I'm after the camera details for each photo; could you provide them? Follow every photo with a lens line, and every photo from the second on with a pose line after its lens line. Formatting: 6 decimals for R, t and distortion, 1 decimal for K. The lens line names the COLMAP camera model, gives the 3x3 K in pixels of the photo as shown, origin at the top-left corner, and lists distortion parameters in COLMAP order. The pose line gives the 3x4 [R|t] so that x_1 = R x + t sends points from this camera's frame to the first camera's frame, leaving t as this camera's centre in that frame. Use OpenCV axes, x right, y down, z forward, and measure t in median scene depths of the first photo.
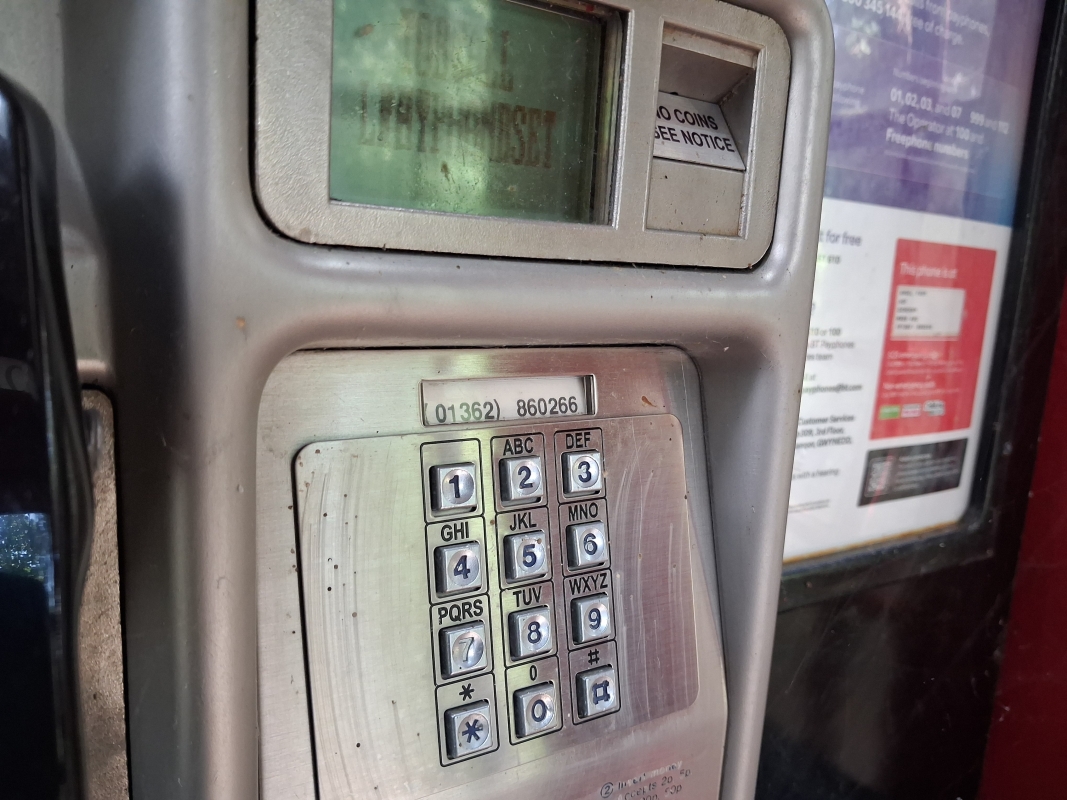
lens RADIAL K [[851.7, 0, 533.4], [0, 851.7, 397.5], [0, 0, 1]] dist [-0.024230, -0.008417]
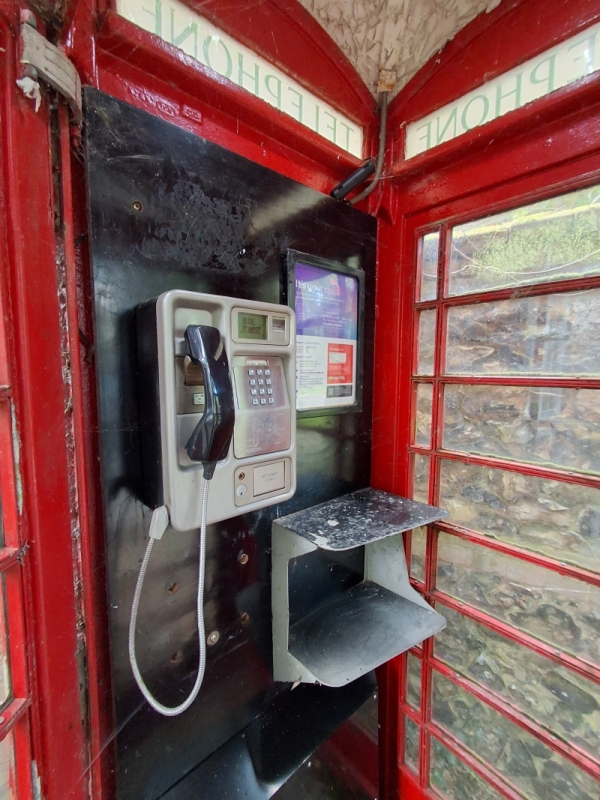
lens RADIAL K [[367.0, 0, 299.8], [0, 367.0, 397.4], [0, 0, 1]] dist [-0.000487, -0.000005]
pose [[0.988800, -0.070092, 0.131766, -0.046487], [0.080495, 0.993902, -0.075357, 0.273587], [-0.125681, 0.085119, 0.988412, -1.061971]]
